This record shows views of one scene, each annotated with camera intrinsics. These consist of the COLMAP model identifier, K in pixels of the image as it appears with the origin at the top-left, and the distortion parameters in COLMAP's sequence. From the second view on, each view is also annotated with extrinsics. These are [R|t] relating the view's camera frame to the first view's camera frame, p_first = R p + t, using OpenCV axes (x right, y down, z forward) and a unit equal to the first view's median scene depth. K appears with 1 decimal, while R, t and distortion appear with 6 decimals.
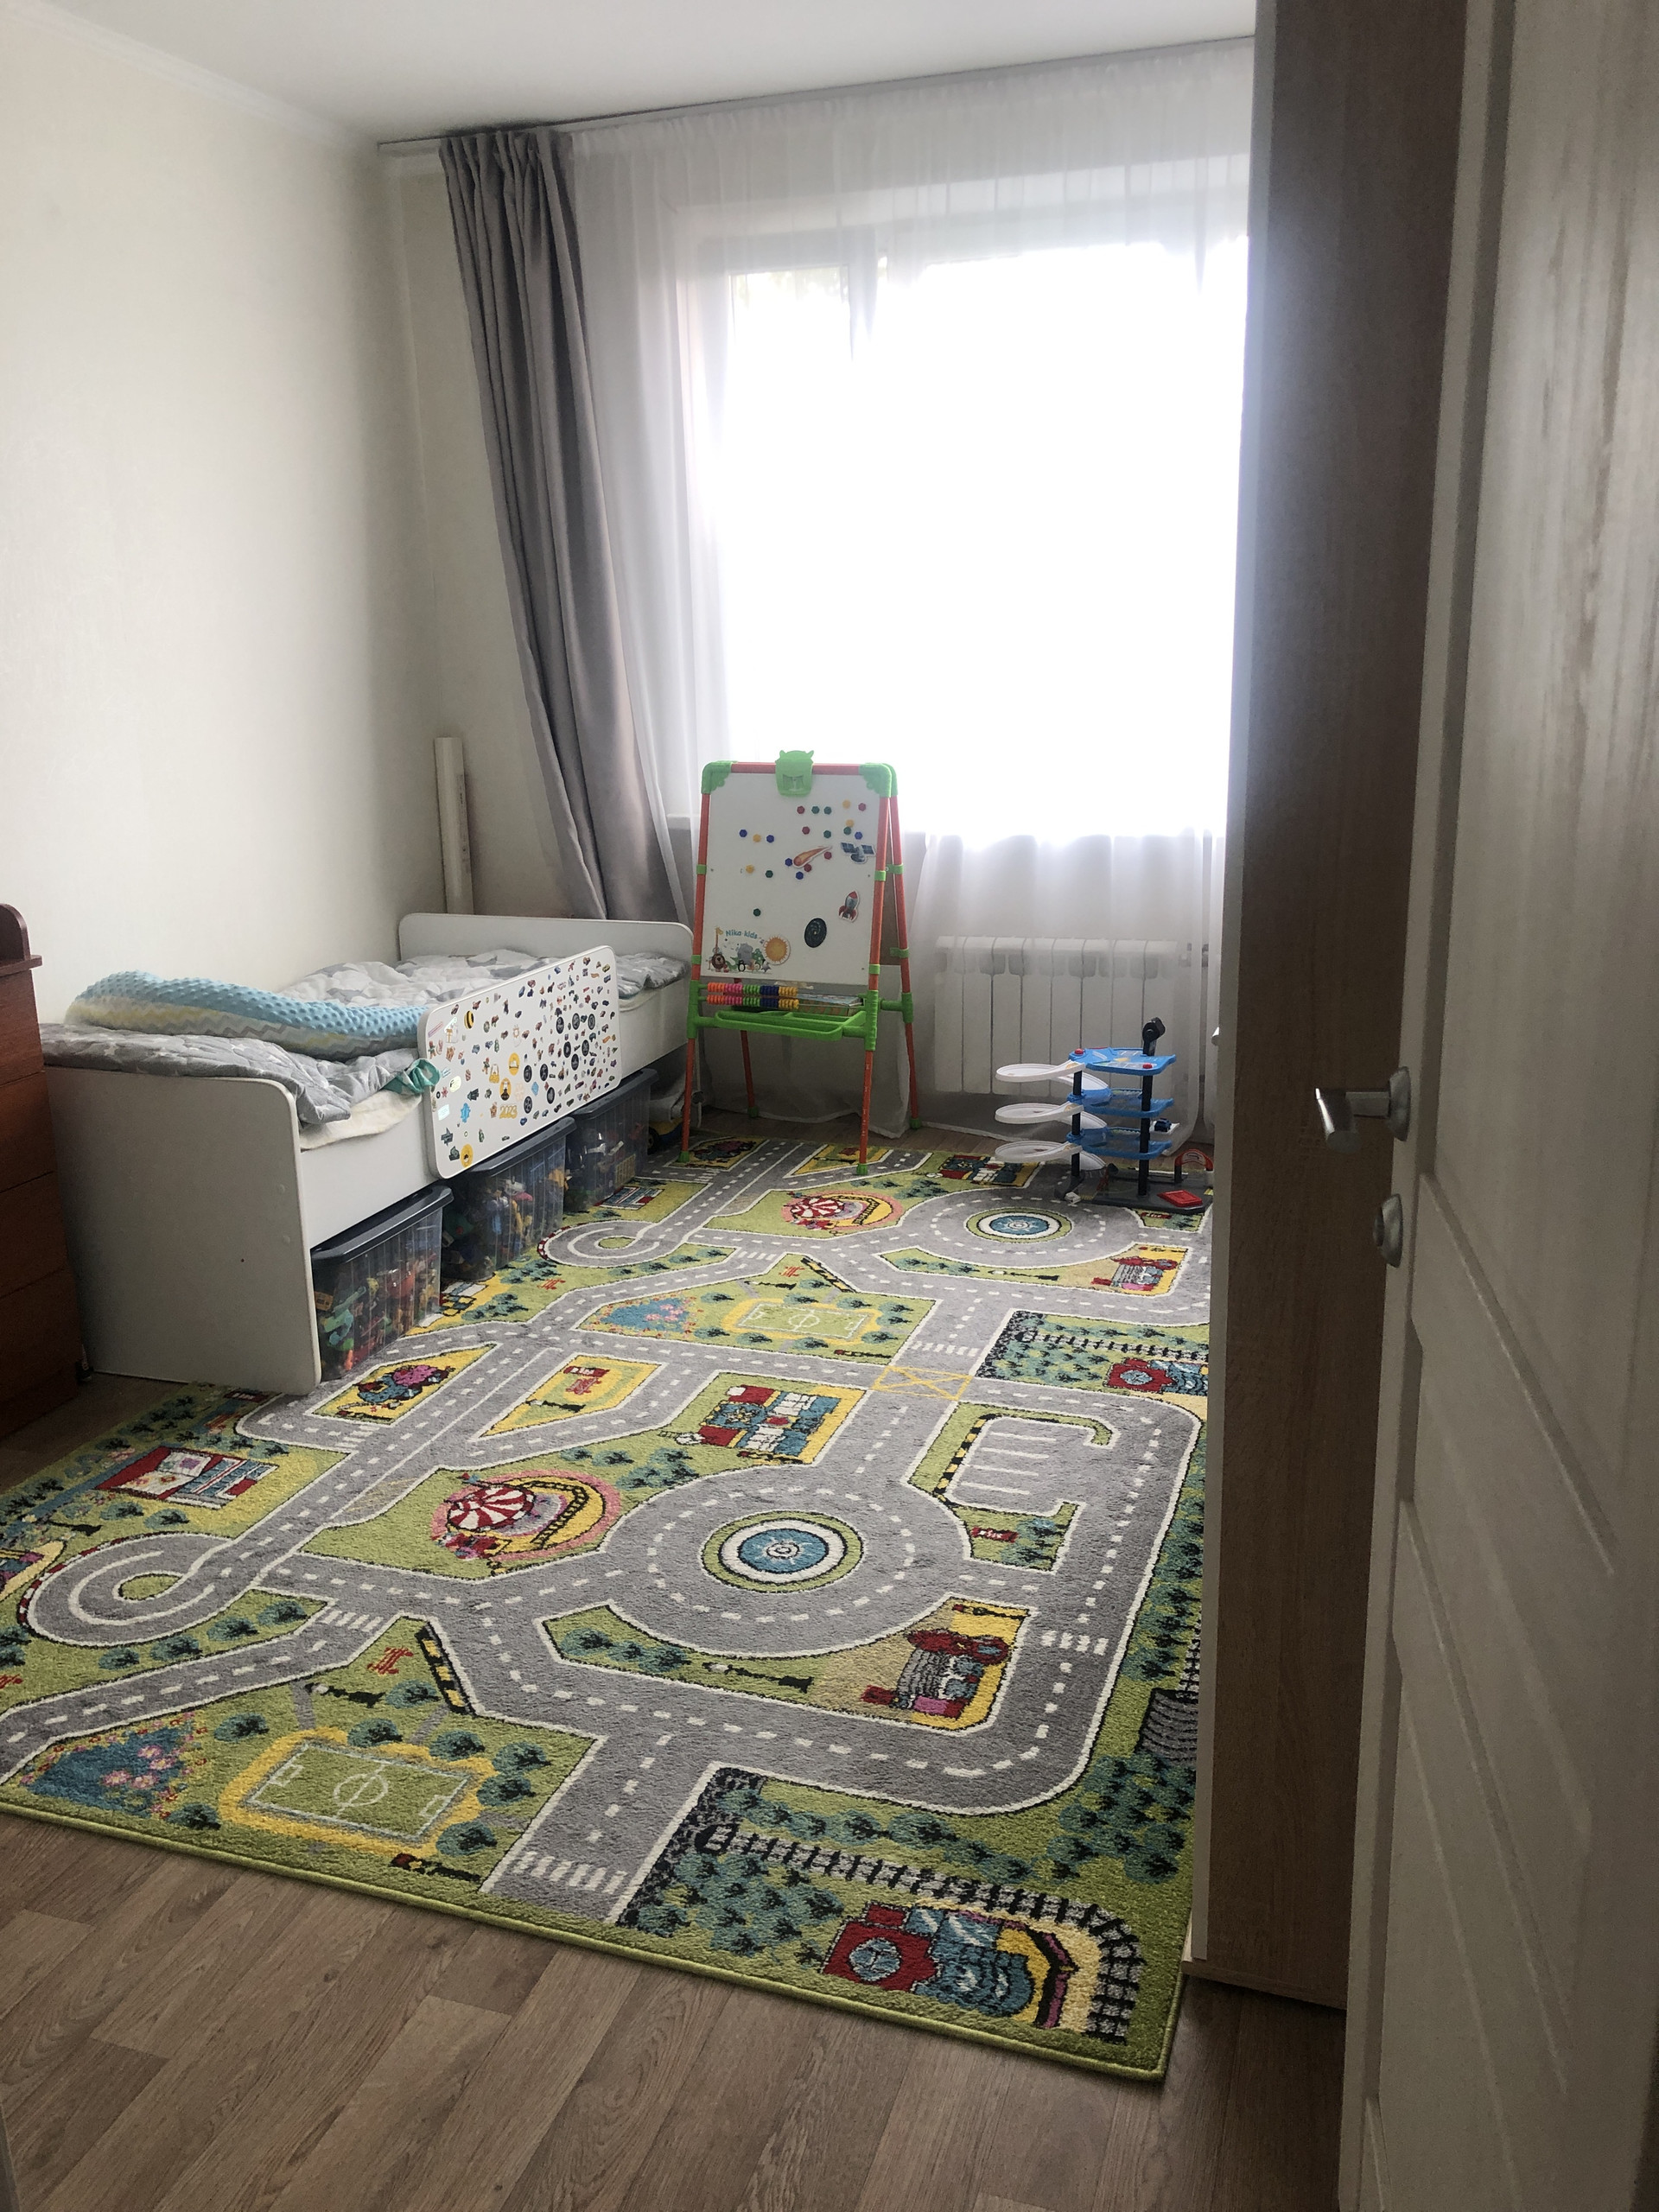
lens RADIAL K [[1744.7, 0, 824.7], [0, 1744.7, 1067.6], [0, 0, 1]] dist [0.162046, 0.000073]
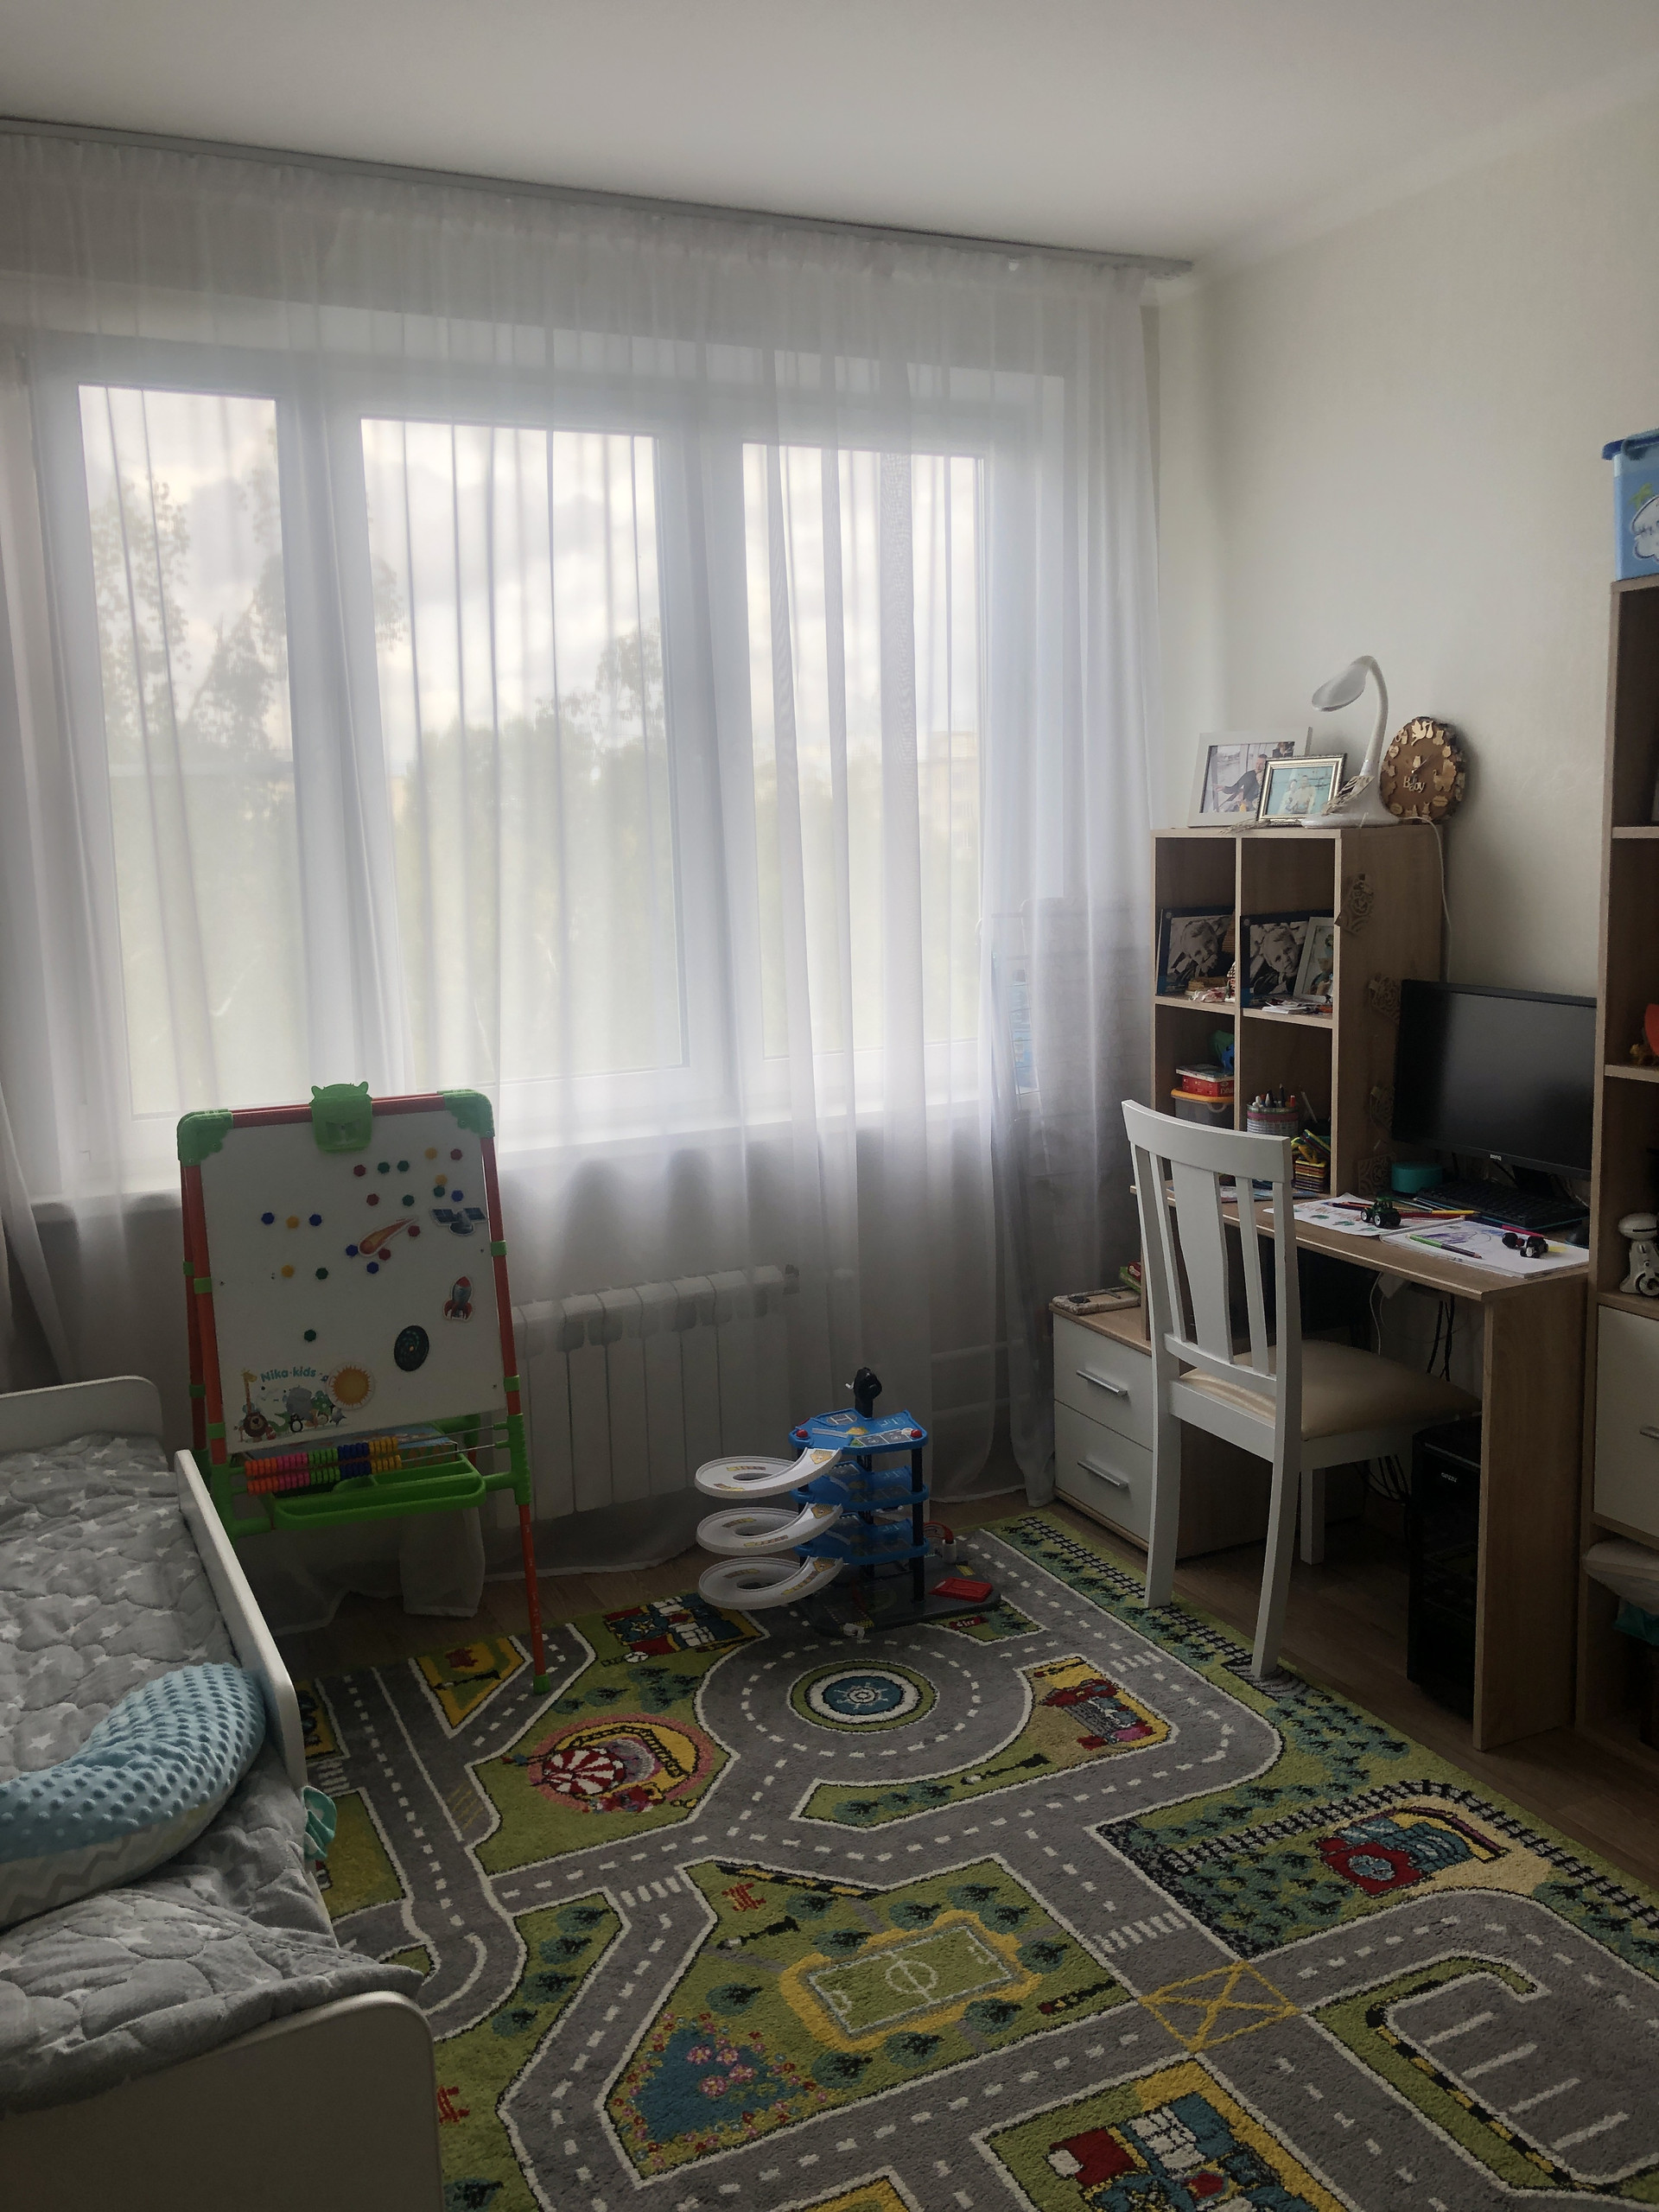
lens RADIAL K [[1792.0, 0, 829.5], [0, 1792.0, 1106.0], [0, 0, 1]] dist [0.011582, 0.029757]
pose [[0.719203, -0.110716, 0.685922, -0.417299], [0.182806, 0.982593, -0.033074, -0.139909], [-0.670320, 0.149178, 0.726923, 0.466480]]
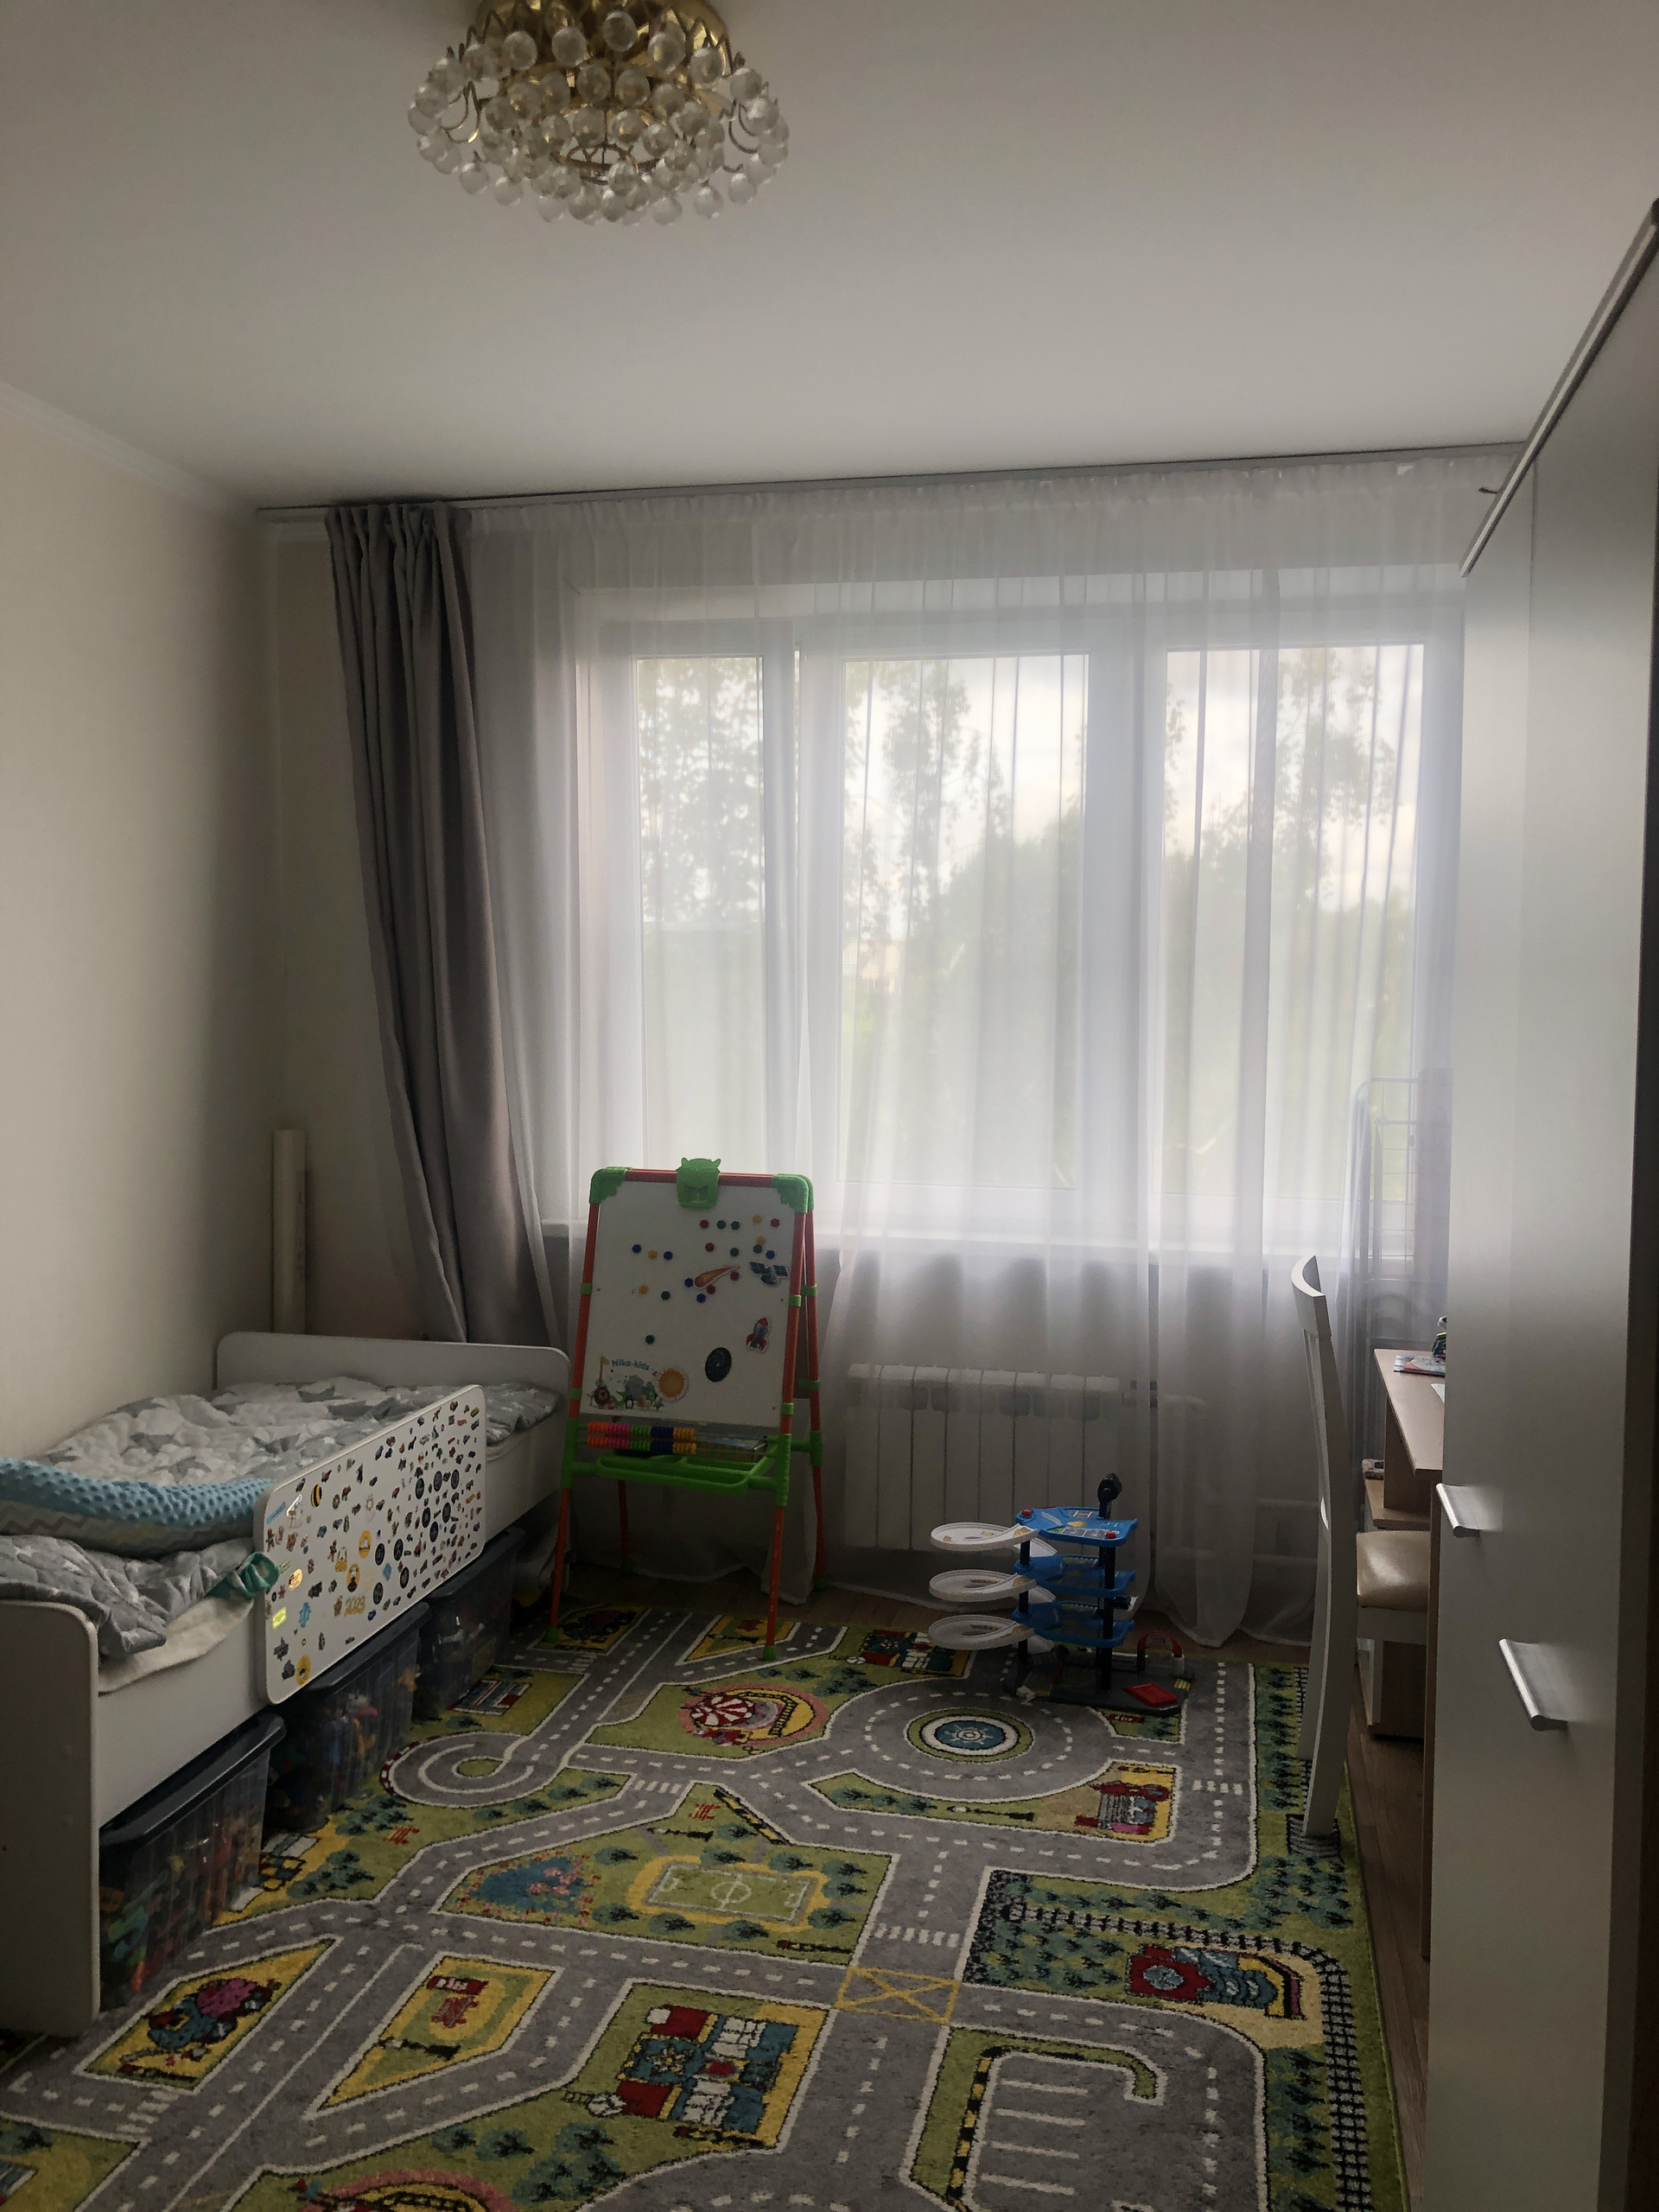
lens RADIAL K [[1792.0, 0, 829.5], [0, 1792.0, 1106.0], [0, 0, 1]] dist [0.011582, 0.029757]
pose [[0.993400, 0.026691, 0.111556, -0.063169], [-0.006512, 0.984105, -0.177466, -0.056320], [-0.114520, 0.175568, 0.977784, 0.132596]]
